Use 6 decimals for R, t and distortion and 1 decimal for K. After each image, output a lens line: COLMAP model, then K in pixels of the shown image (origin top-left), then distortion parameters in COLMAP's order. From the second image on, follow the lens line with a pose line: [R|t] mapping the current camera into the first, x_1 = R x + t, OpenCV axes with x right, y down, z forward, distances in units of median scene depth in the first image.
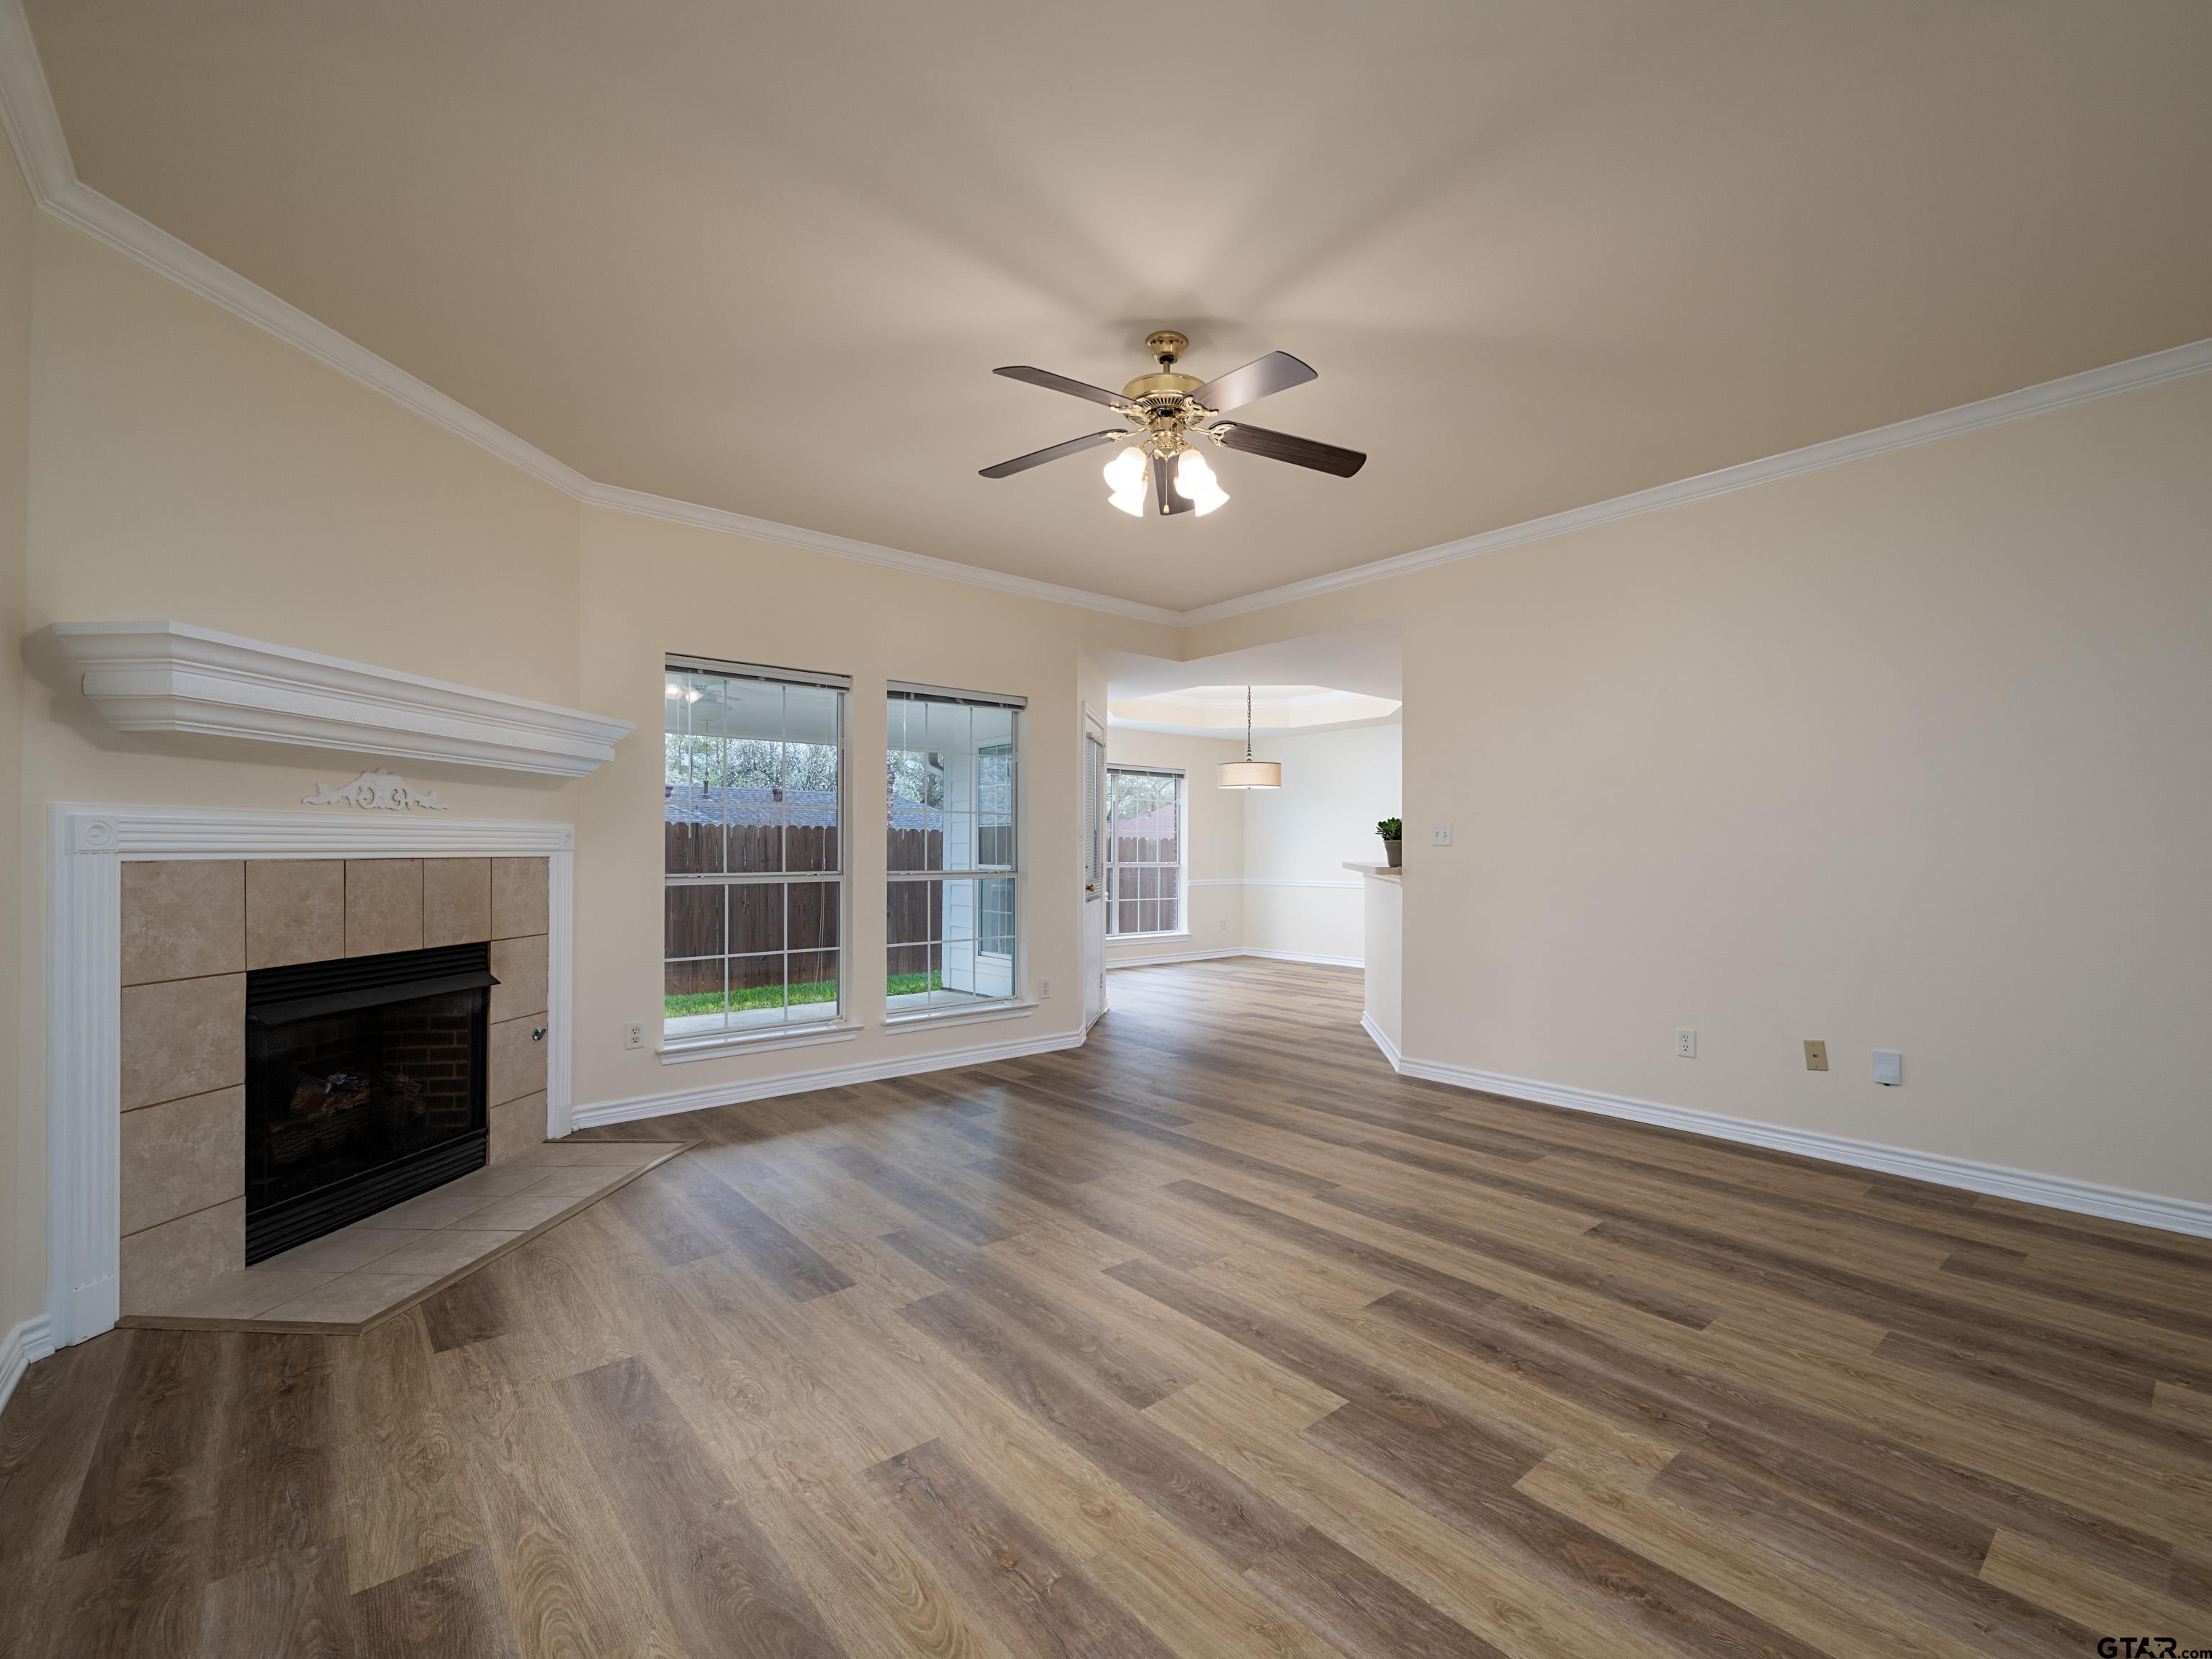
lens RADIAL K [[986.1, 0, 1184.7], [0, 986.1, 848.0], [0, 0, 1]] dist [0.011018, -0.000241]
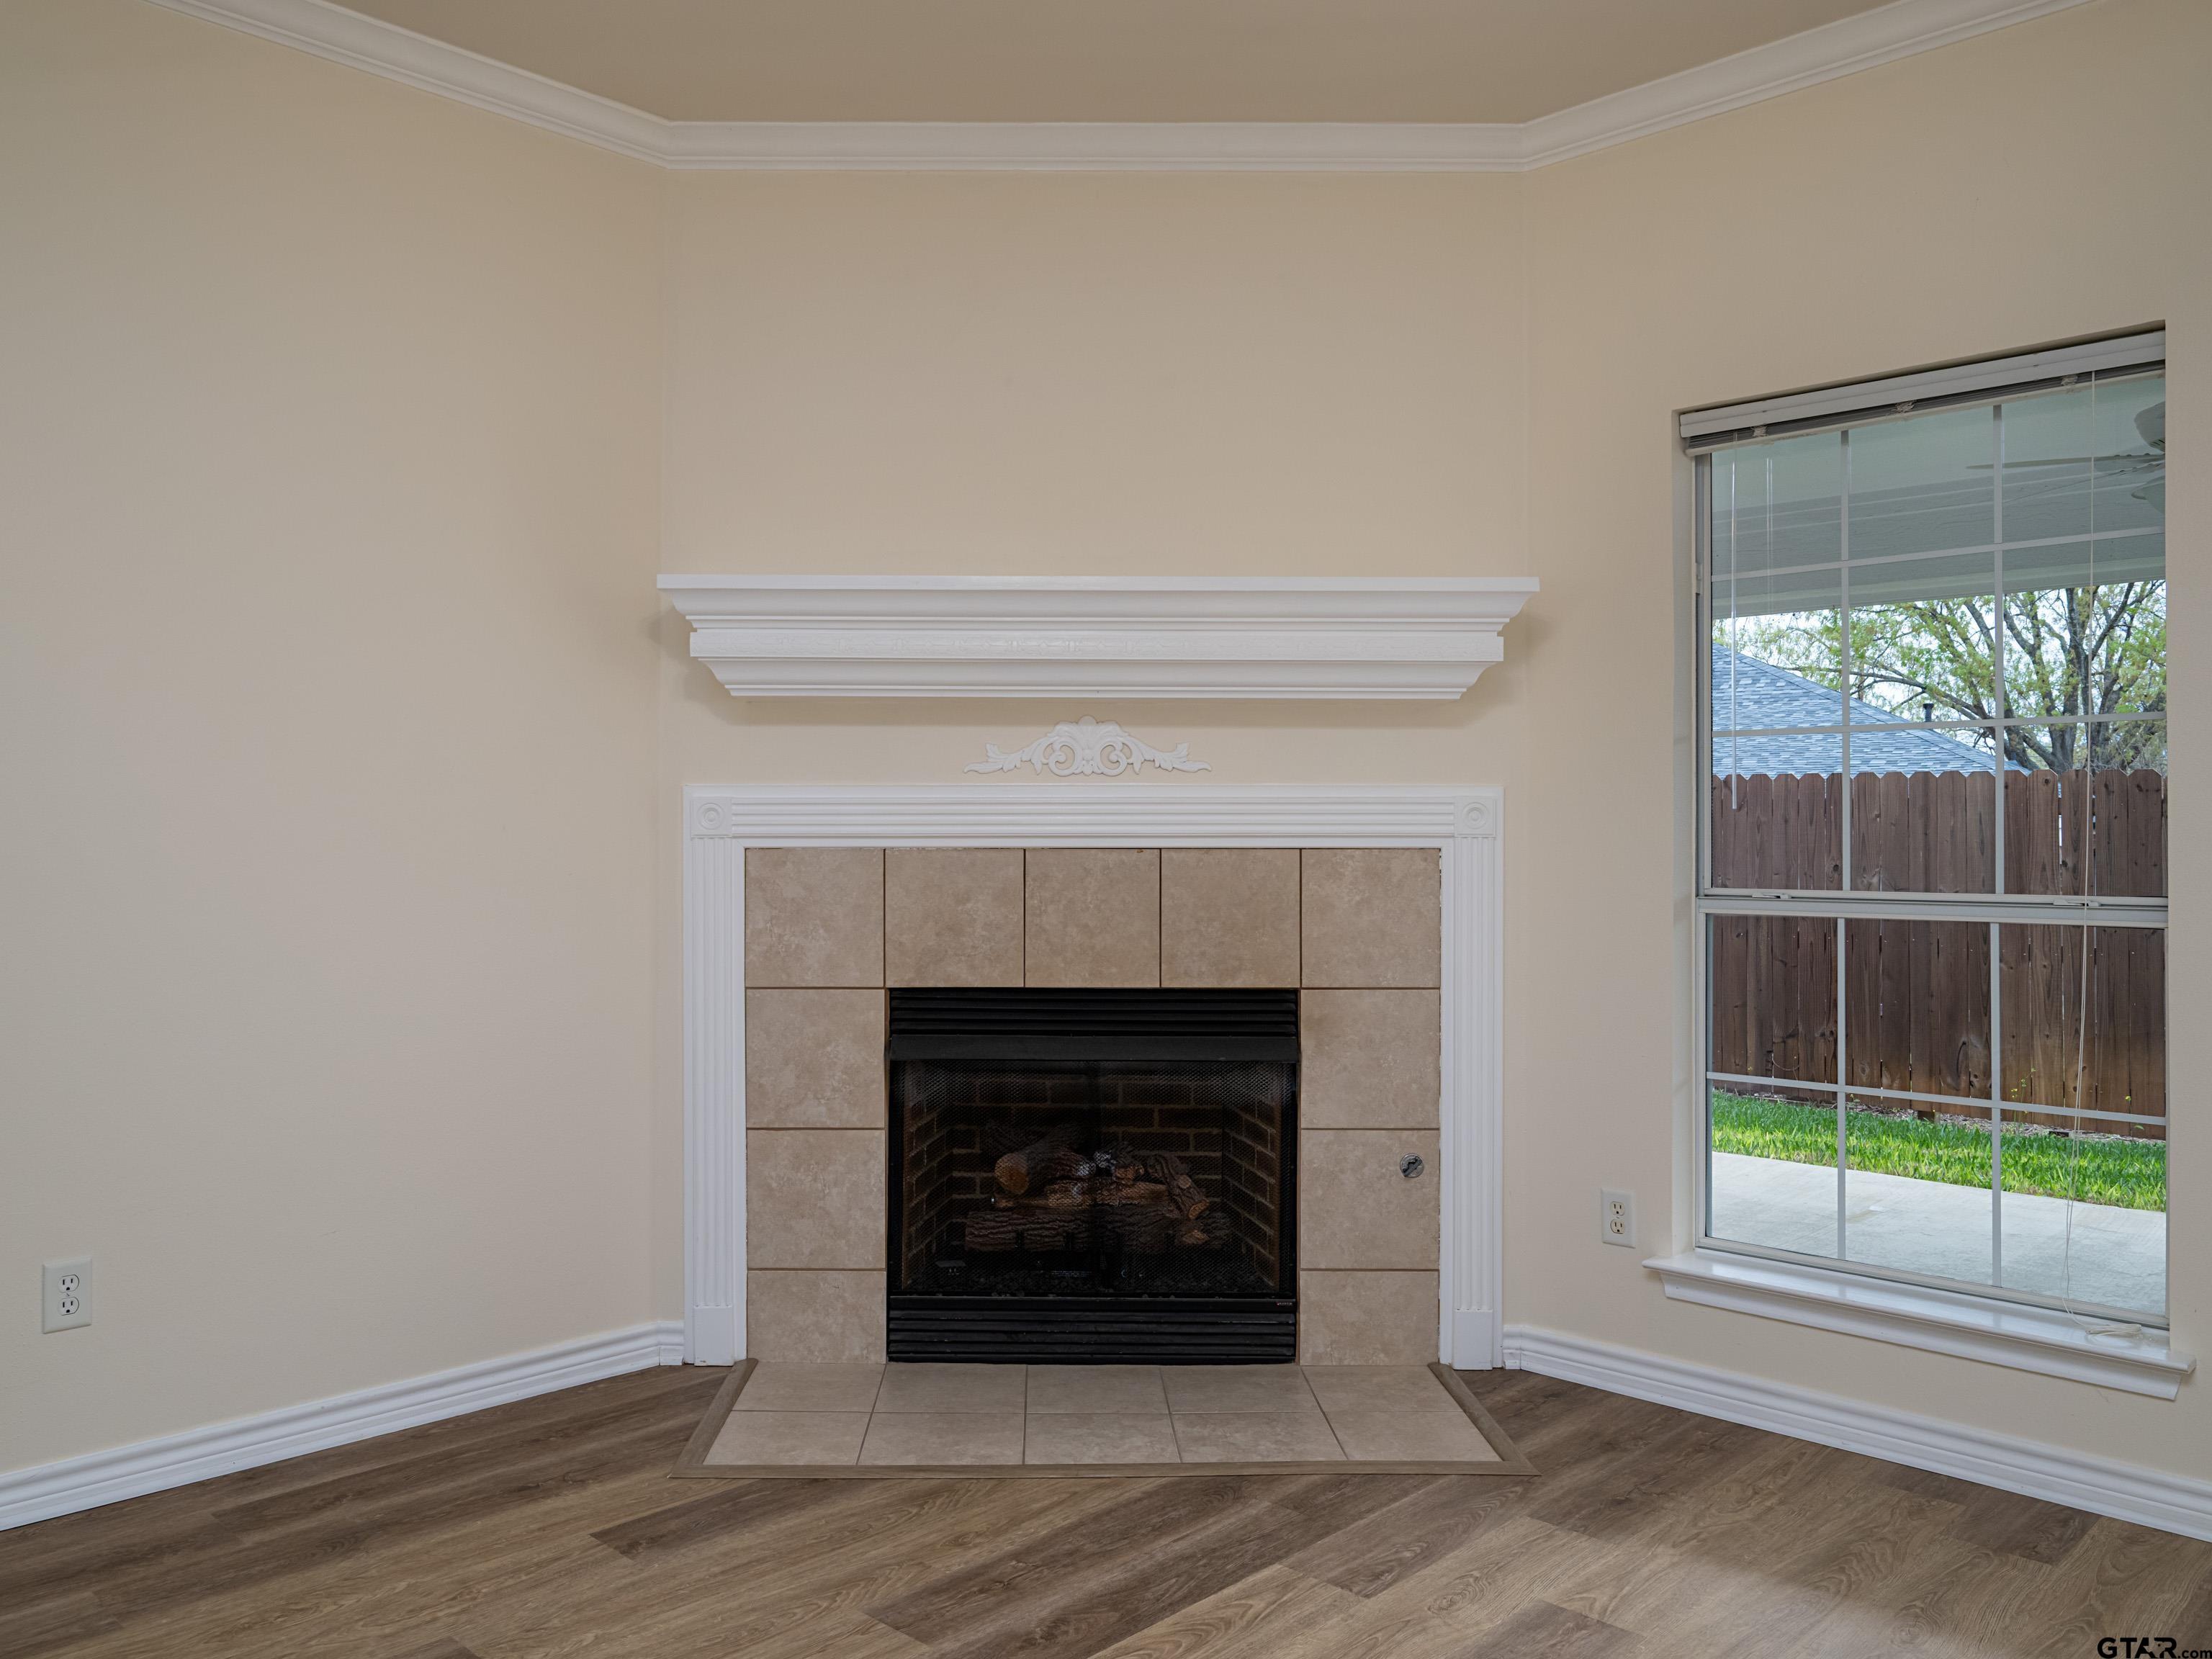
lens RADIAL K [[1693.4, 0, 1118.9], [0, 1693.4, 837.7], [0, 0, 1]] dist [0.003974, 0.008865]
pose [[0.048393, -0.001698, -0.998827, 0.386072], [0.000814, 0.999998, -0.001660, 0.006152], [0.998828, -0.000733, 0.048395, 1.045264]]
